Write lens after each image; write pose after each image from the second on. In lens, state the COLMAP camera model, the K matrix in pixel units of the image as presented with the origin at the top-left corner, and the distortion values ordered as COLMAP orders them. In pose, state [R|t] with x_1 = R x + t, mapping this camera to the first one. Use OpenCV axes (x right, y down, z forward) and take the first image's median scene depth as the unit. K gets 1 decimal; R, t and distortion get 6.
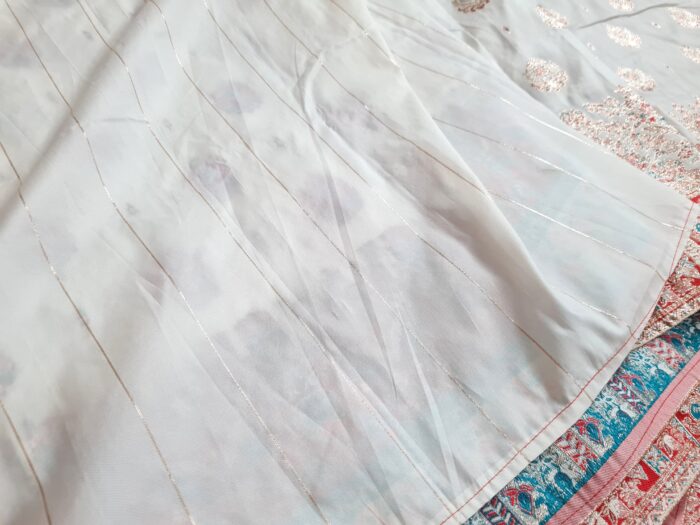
lens RADIAL K [[537.0, 0, 350.9], [0, 537.0, 263.2], [0, 0, 1]] dist [0.015904, -0.020829]
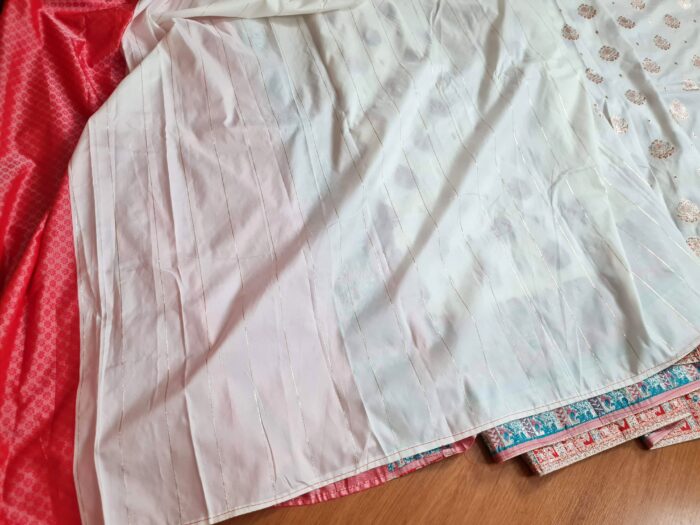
lens RADIAL K [[537.0, 0, 350.4], [0, 537.0, 260.7], [0, 0, 1]] dist [0.015904, -0.020829]
pose [[0.939780, 0.289053, -0.182381, -0.443108], [-0.269838, 0.955000, 0.123133, -0.153344], [0.209766, -0.066504, 0.975487, -1.372608]]
